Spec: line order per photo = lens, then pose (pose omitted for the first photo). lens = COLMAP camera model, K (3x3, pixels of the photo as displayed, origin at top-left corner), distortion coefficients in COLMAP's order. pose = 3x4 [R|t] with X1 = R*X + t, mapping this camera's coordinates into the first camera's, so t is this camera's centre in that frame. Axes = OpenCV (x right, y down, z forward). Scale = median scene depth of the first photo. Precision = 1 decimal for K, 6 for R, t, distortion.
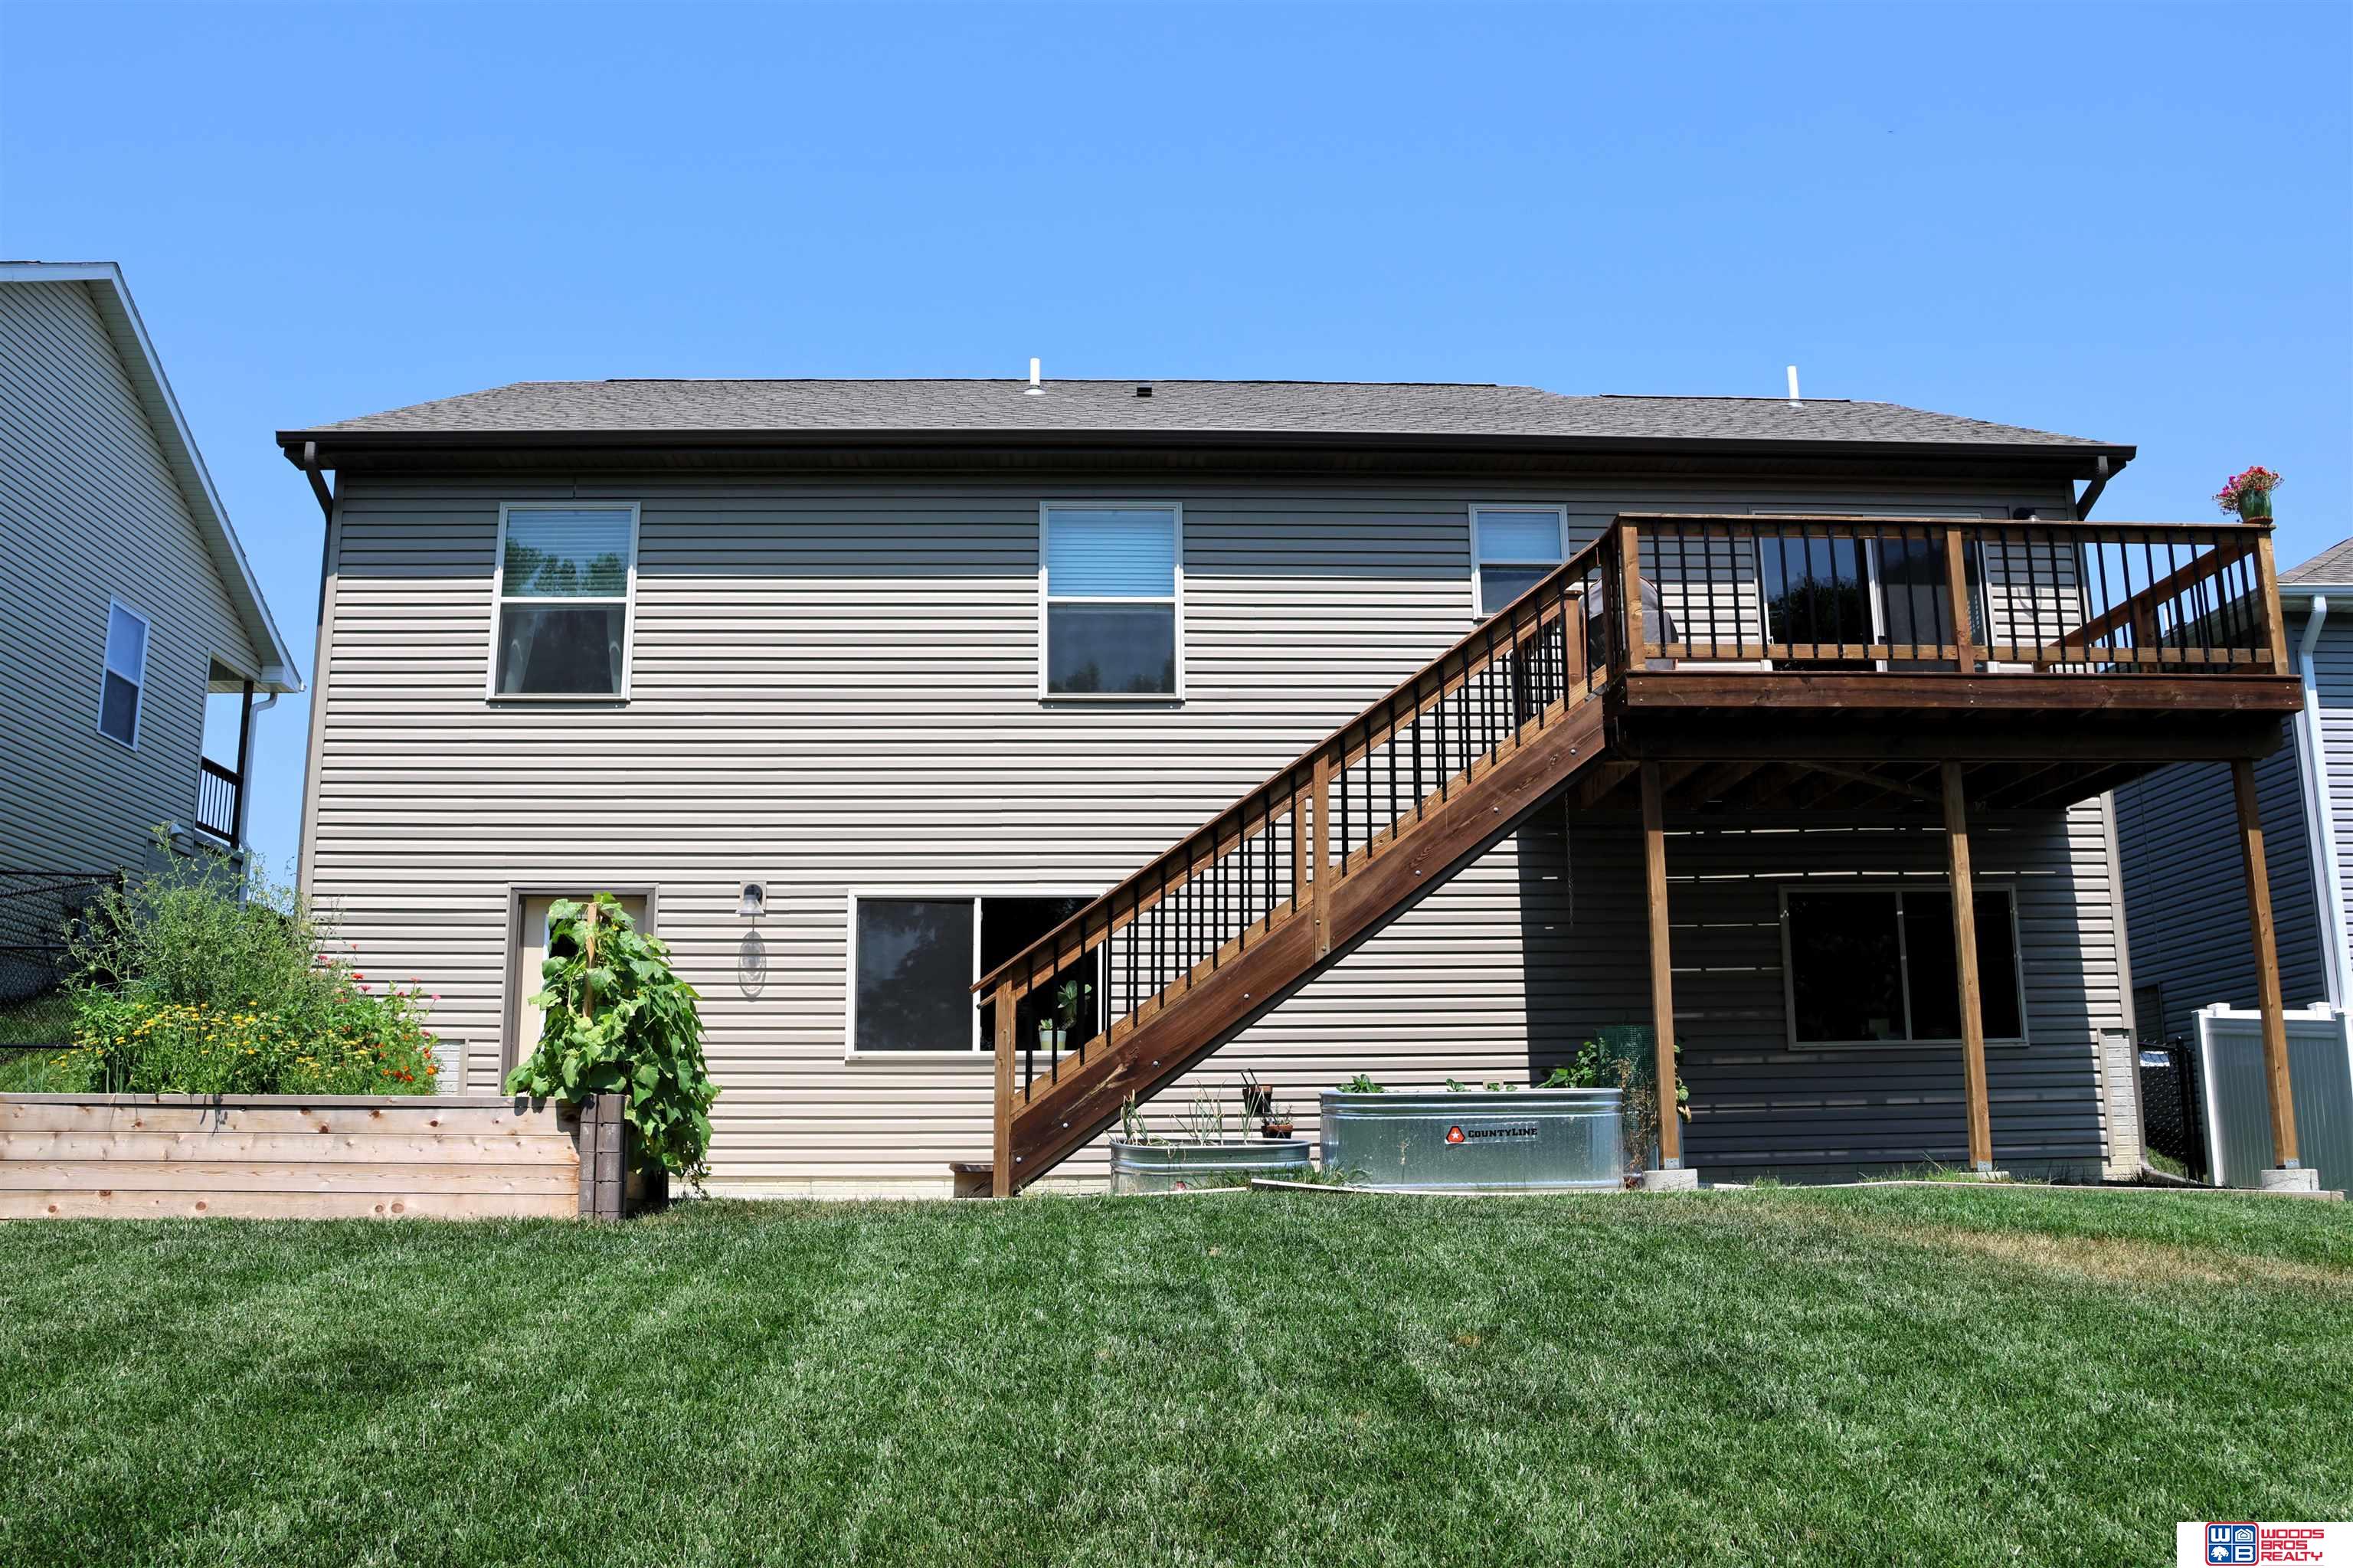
lens RADIAL K [[2094.8, 0, 1144.4], [0, 2094.8, 702.0], [0, 0, 1]] dist [-0.102313, 0.056113]
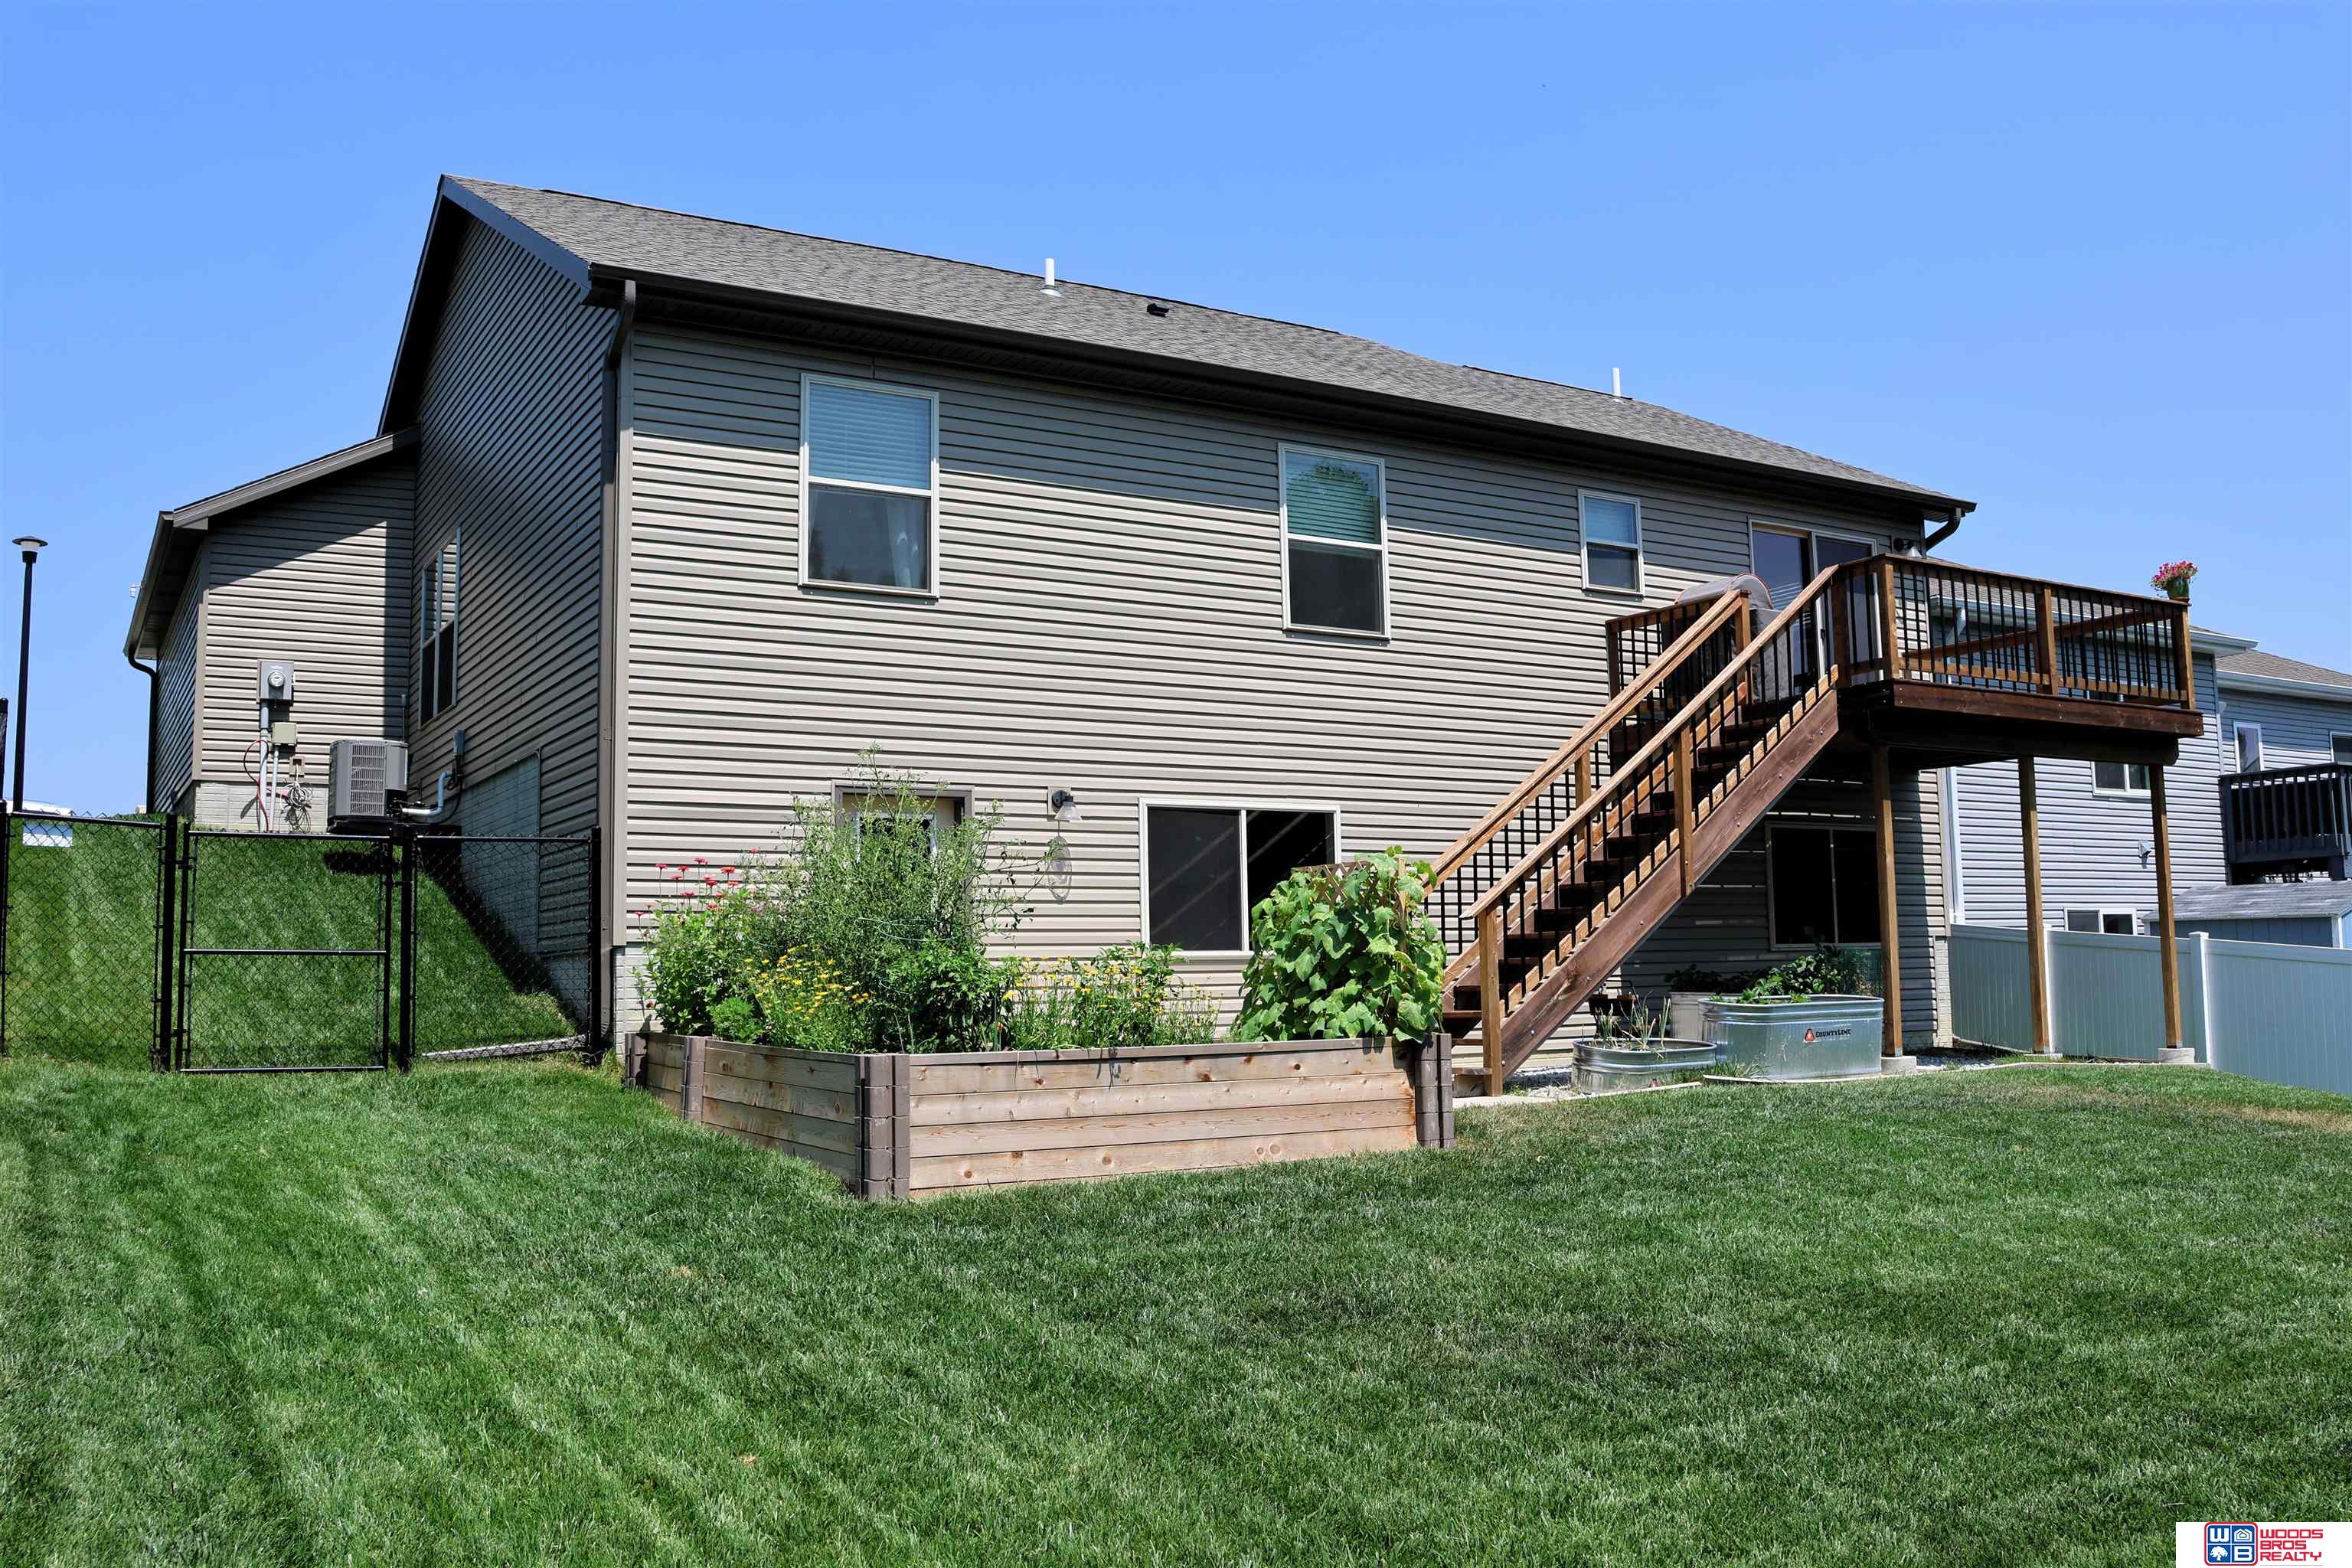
lens RADIAL K [[2003.3, 0, 1181.0], [0, 2003.3, 788.2], [0, 0, 1]] dist [-0.092292, 0.005161]
pose [[0.866983, 0.039141, 0.496797, -0.630939], [-0.106945, 0.988298, 0.108769, -0.027682], [-0.486726, -0.147431, 0.861024, 0.122388]]
